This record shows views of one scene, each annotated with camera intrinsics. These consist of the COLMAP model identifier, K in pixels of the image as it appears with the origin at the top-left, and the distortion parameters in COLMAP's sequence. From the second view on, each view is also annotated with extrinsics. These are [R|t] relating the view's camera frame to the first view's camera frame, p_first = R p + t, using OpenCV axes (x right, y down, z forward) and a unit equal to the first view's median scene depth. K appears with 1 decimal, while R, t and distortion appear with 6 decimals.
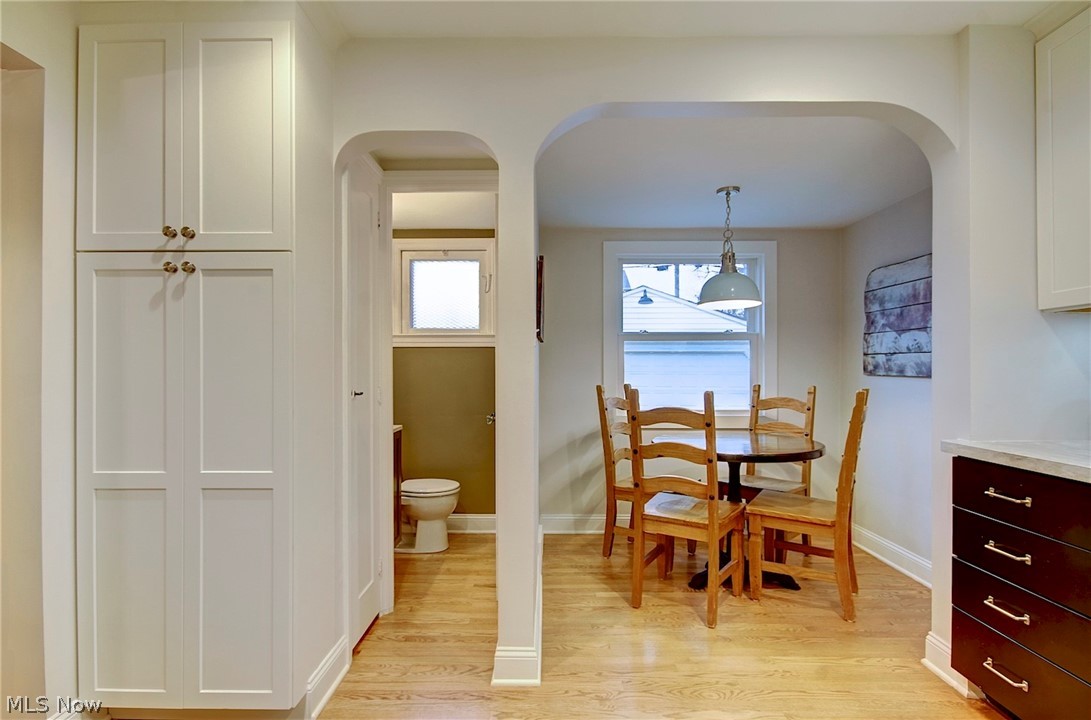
lens RADIAL K [[513.5, 0, 544.5], [0, 513.5, 369.7], [0, 0, 1]] dist [-0.001393, -0.001848]
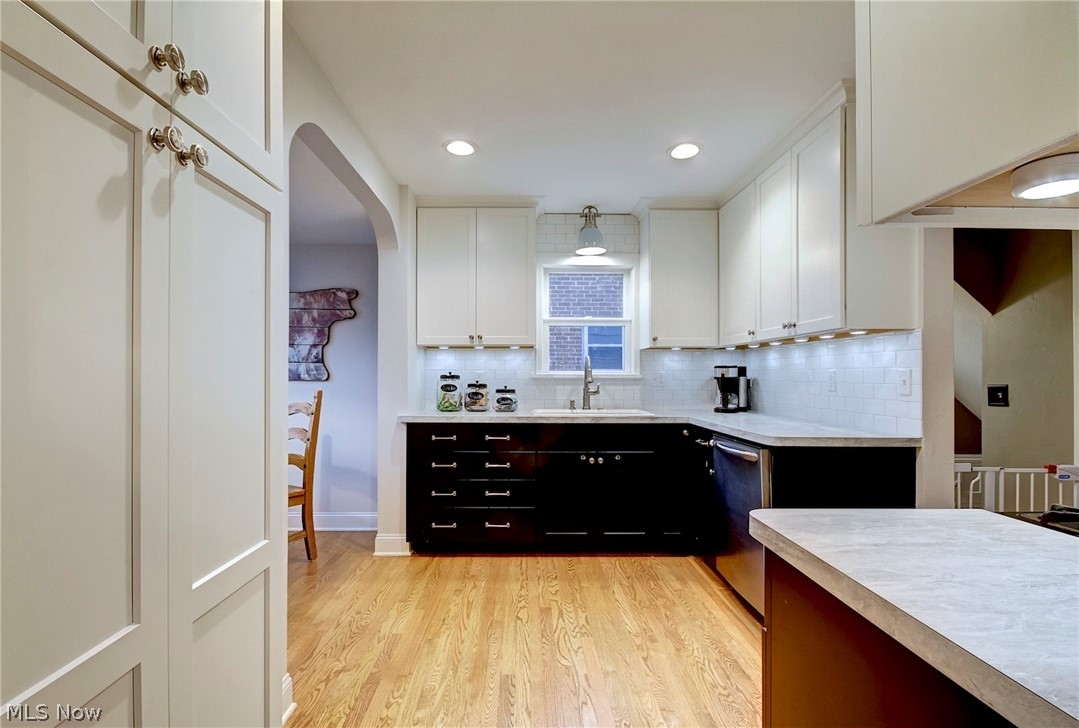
lens RADIAL K [[508.5, 0, 536.3], [0, 508.5, 374.2], [0, 0, 1]] dist [-0.000844, -0.000135]
pose [[-0.032587, 0.001867, 0.999467, -1.151063], [-0.004604, 0.999987, -0.002018, -0.003782], [-0.999458, -0.004667, -0.032578, 0.697250]]
